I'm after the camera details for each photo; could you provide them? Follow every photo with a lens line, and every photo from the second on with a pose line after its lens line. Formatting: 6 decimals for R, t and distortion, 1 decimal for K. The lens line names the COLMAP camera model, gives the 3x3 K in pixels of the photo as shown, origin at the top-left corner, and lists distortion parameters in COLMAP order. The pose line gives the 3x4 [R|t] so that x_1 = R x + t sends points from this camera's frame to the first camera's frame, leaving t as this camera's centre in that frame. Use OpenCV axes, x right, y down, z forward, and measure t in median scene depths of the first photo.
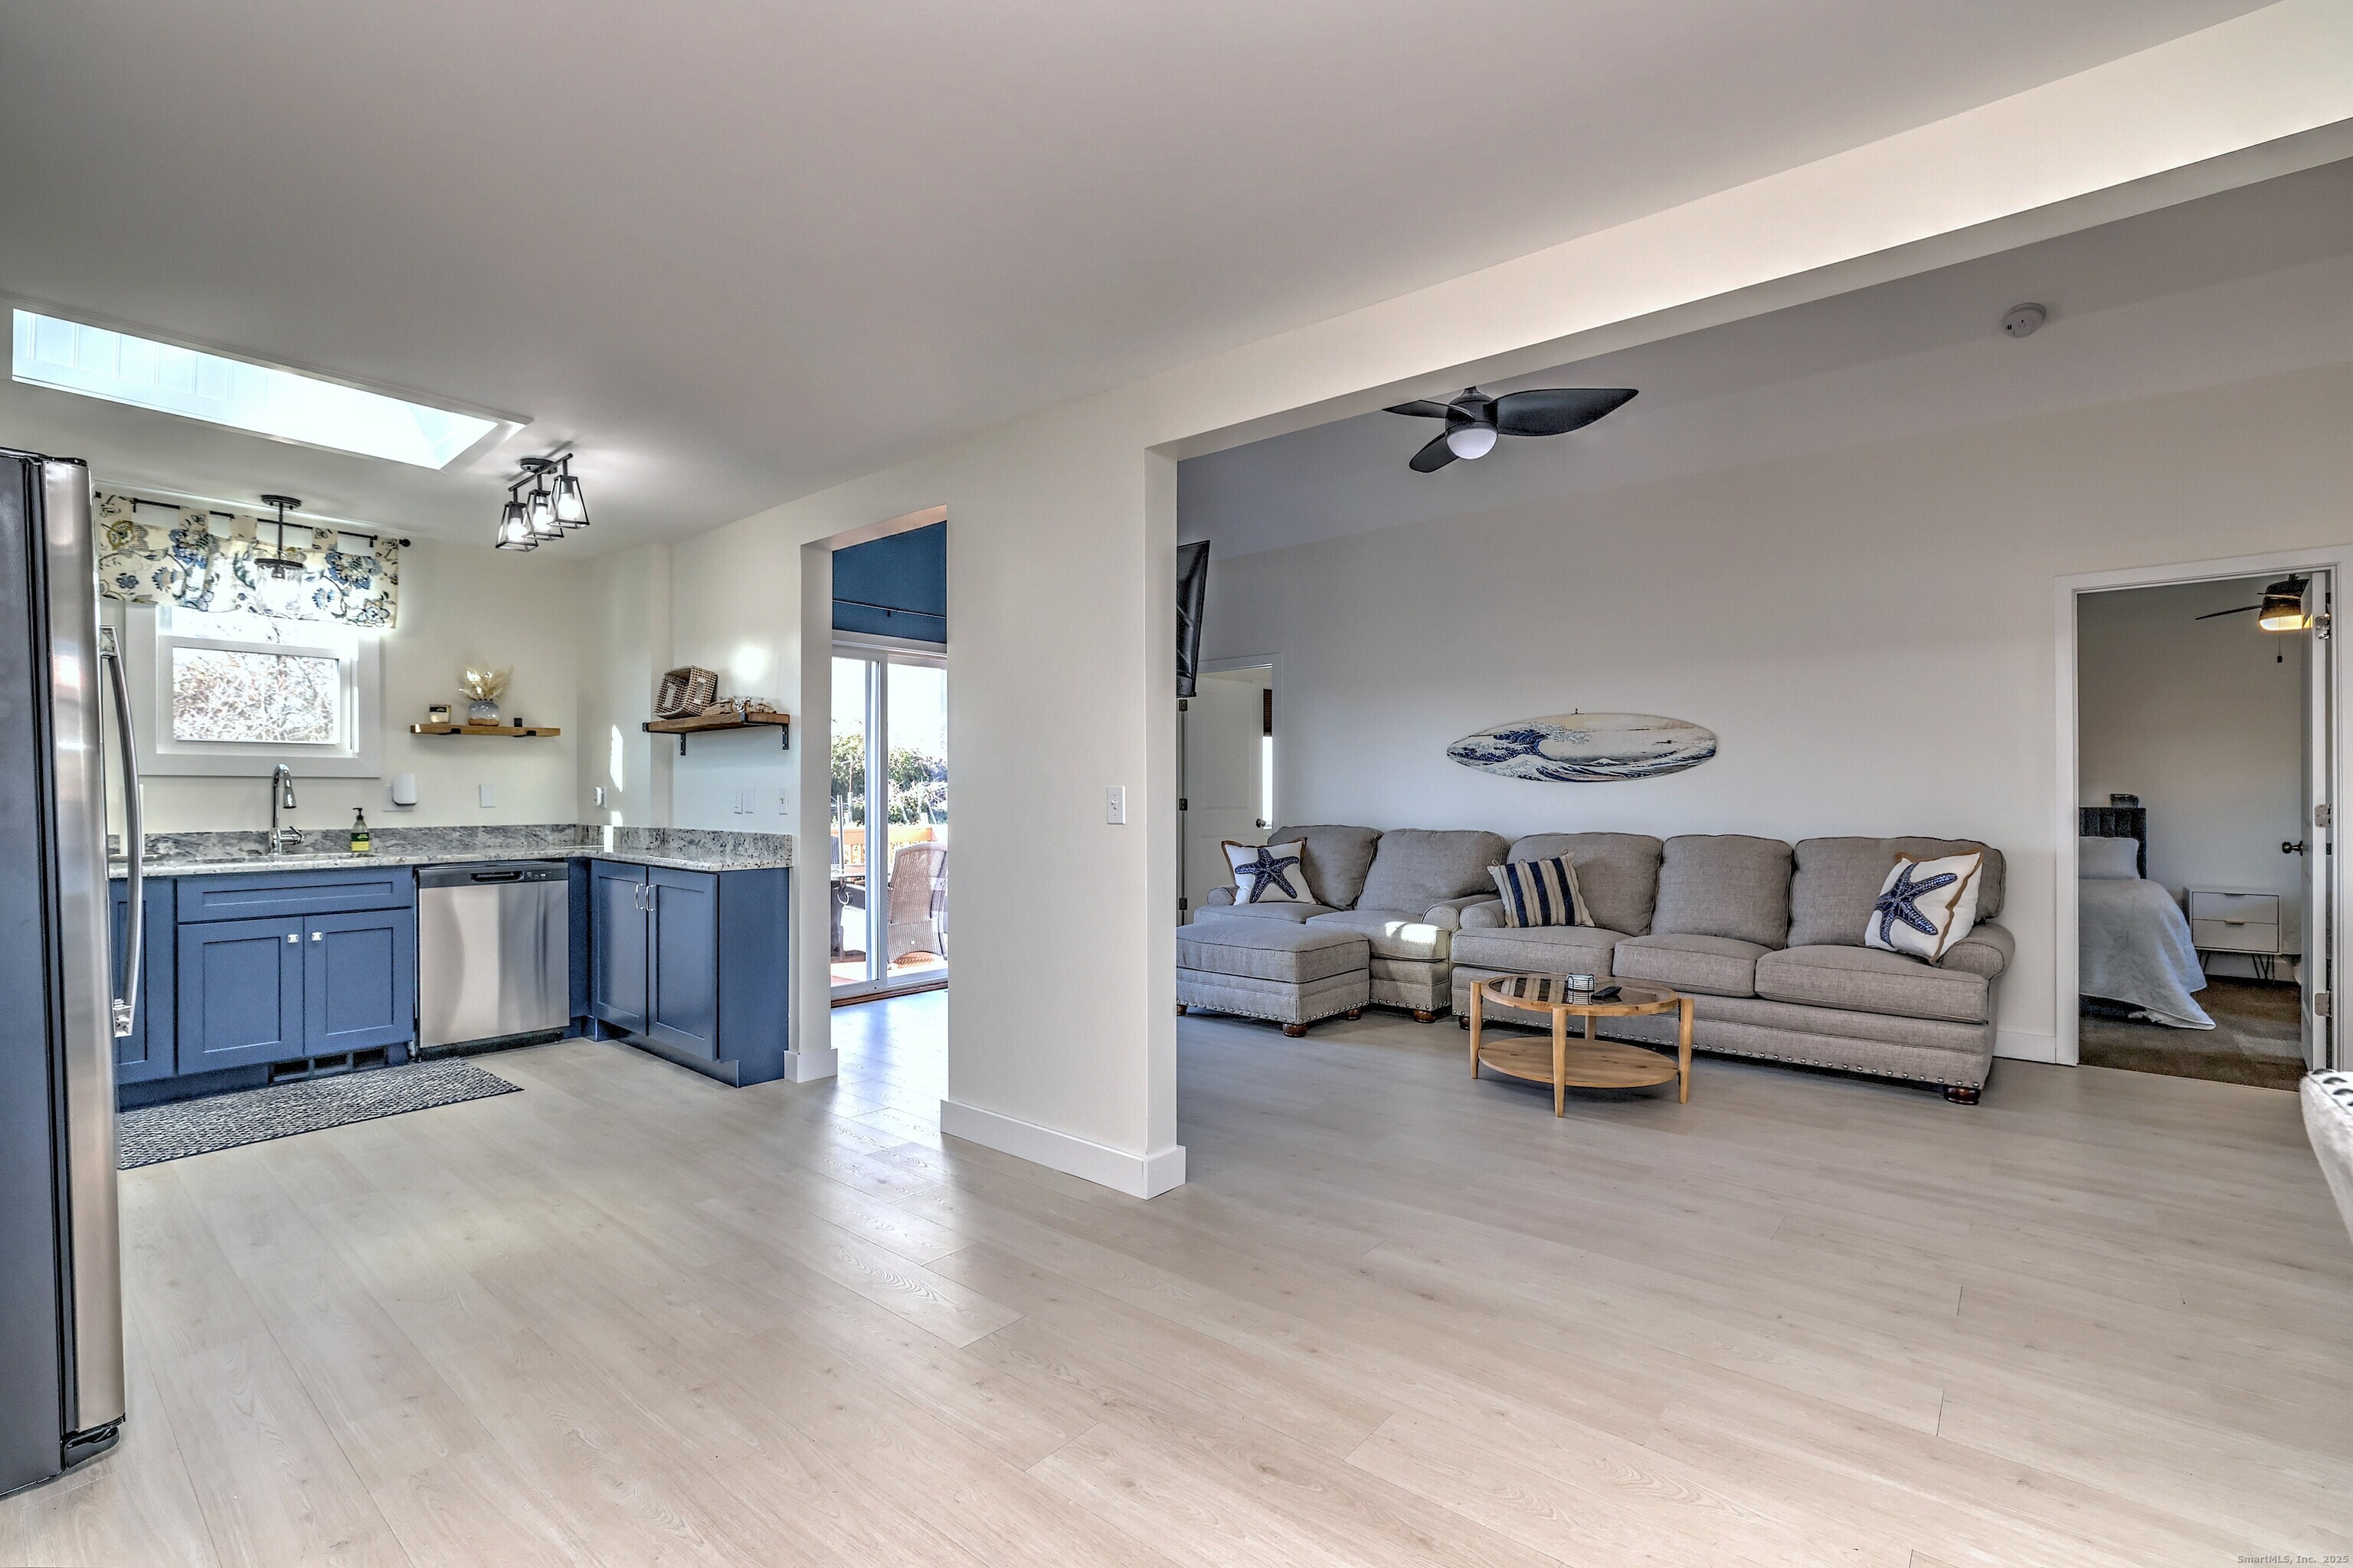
lens RADIAL K [[1067.6, 0, 1181.7], [0, 1067.6, 787.6], [0, 0, 1]] dist [-0.032748, 0.008249]
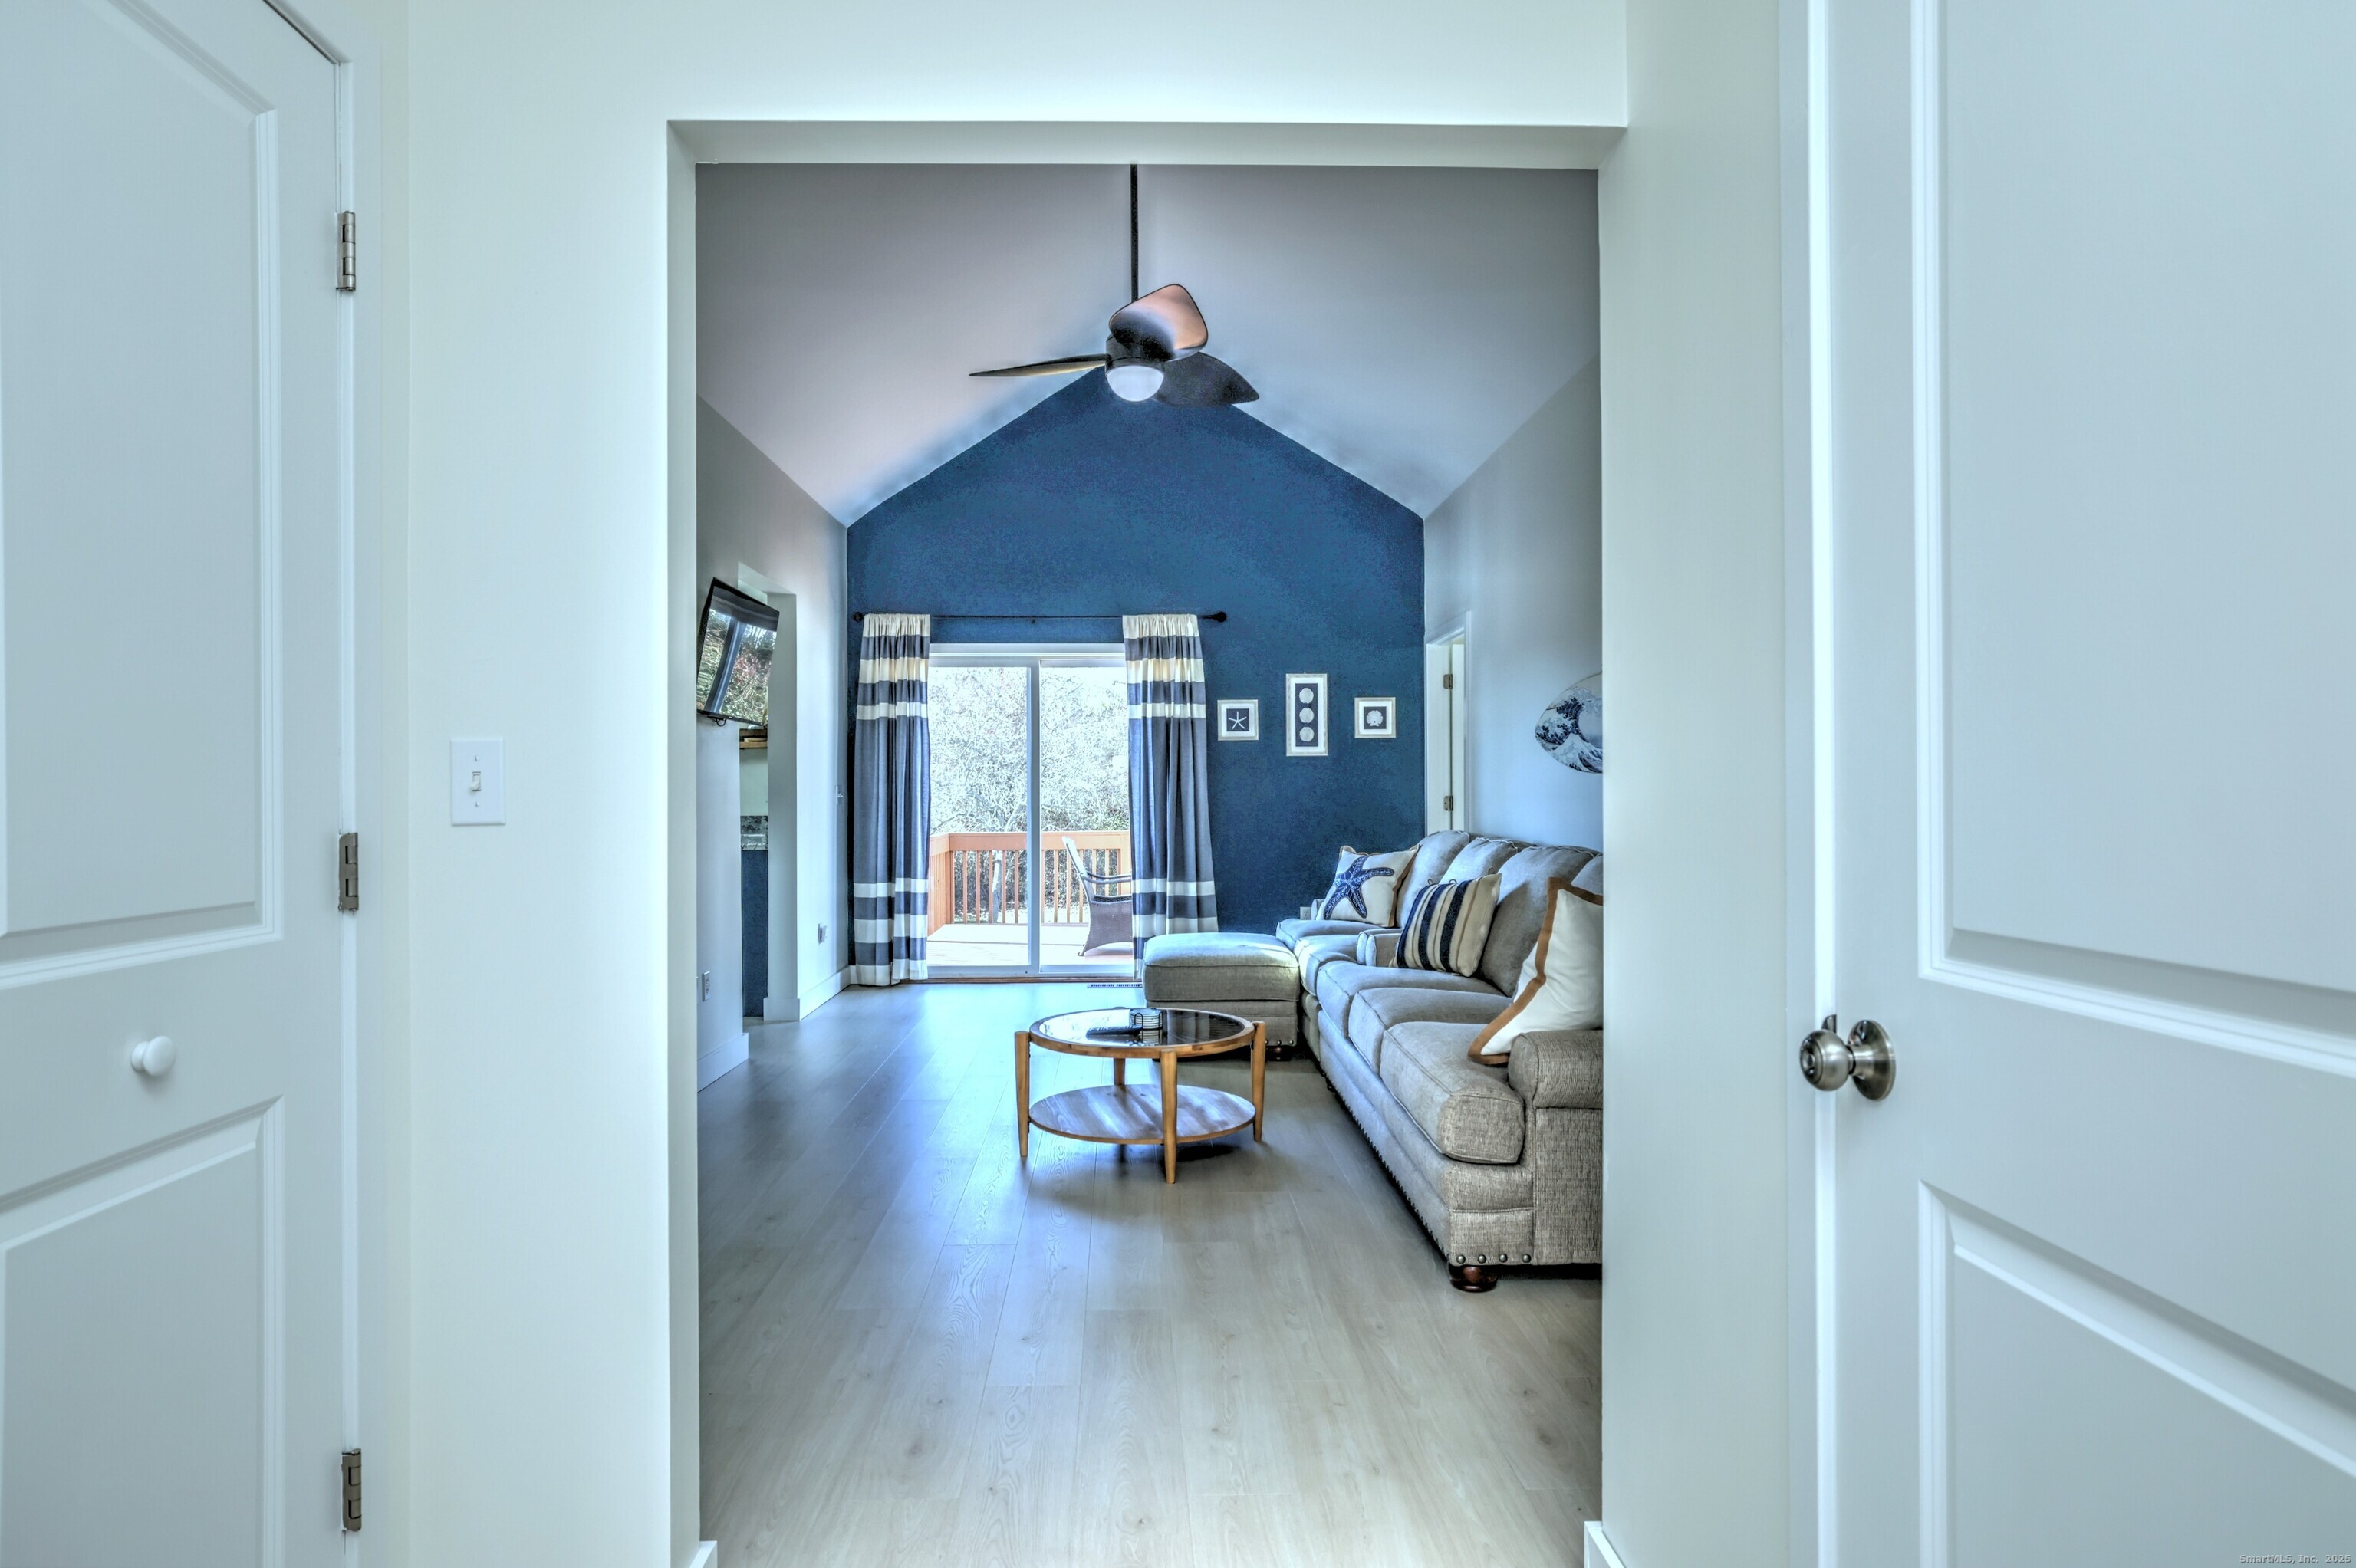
lens RADIAL K [[1343.3, 0, 1157.0], [0, 1343.3, 777.8], [0, 0, 1]] dist [-0.002969, 0.008684]
pose [[0.651735, -0.007281, -0.758412, 1.068673], [0.007541, 0.999967, -0.003120, -0.002248], [0.758410, -0.003686, 0.651768, 0.280990]]
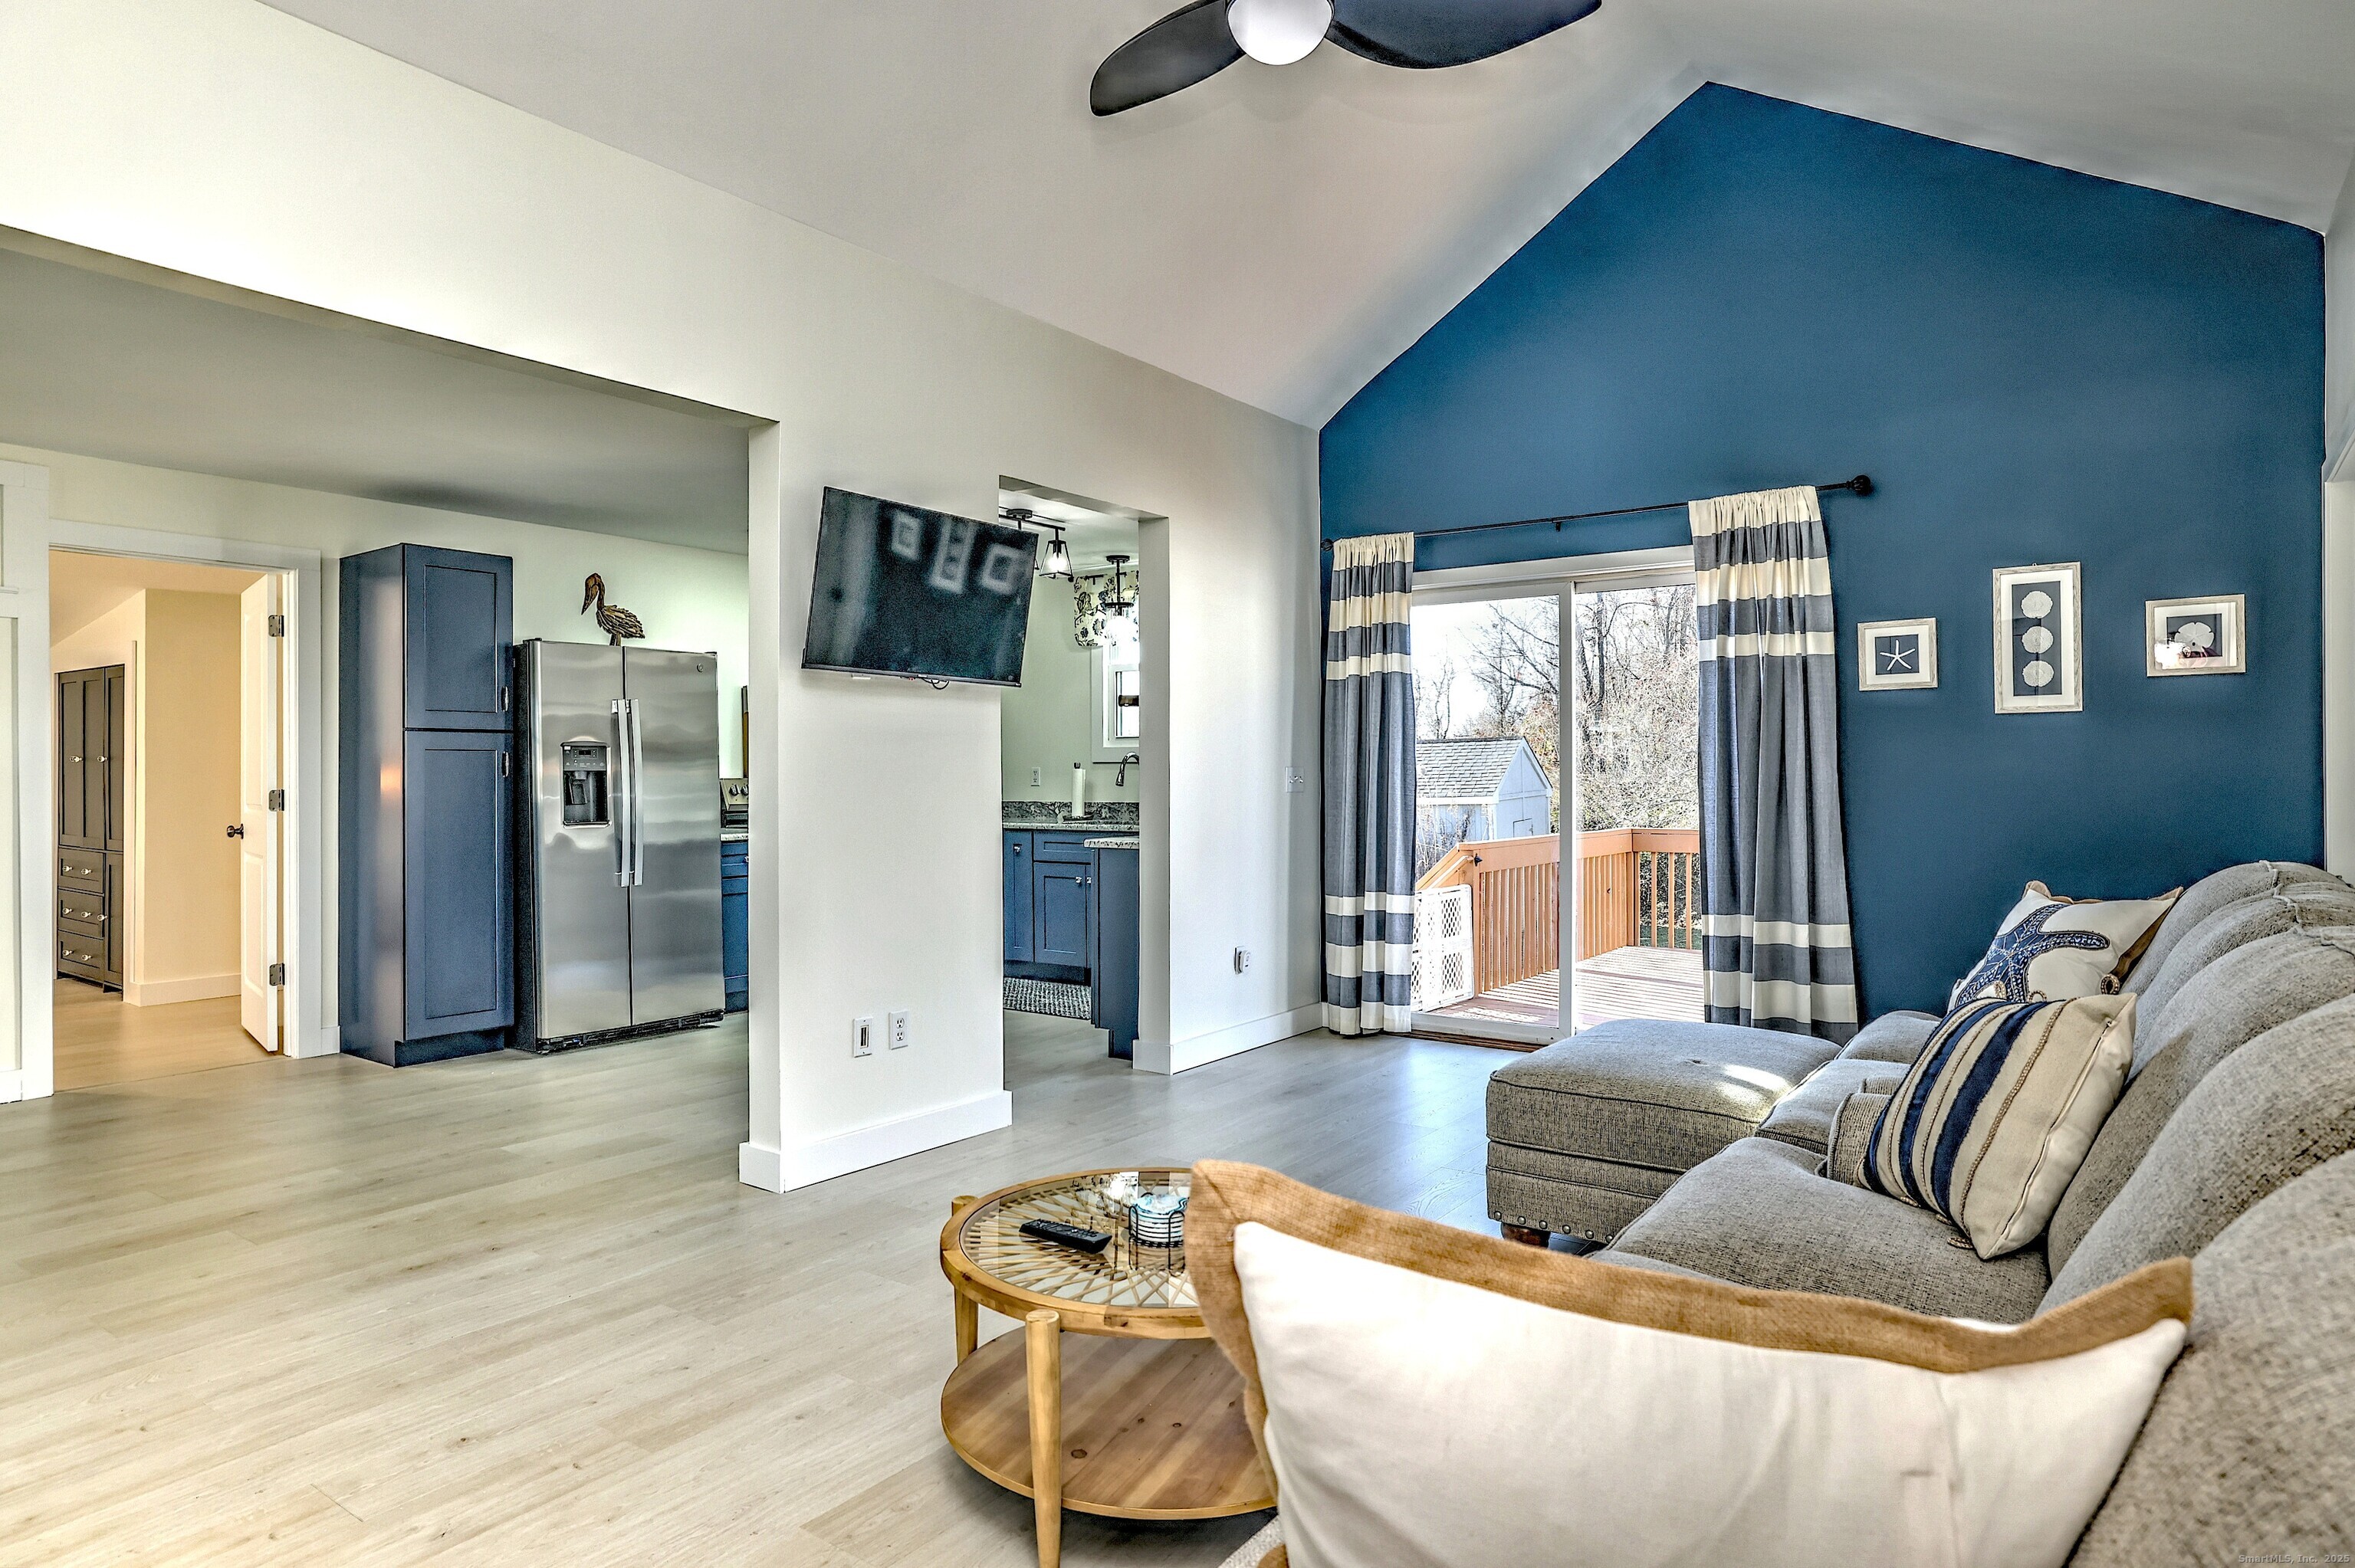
lens RADIAL K [[1342.7, 0, 1141.4], [0, 1342.7, 766.4], [0, 0, 1]] dist [-0.002969, 0.008684]
pose [[0.058034, -0.007091, -0.998289, 0.808631], [0.007155, 0.999952, -0.006687, 0.006268], [0.998289, -0.006754, 0.058082, 0.859303]]
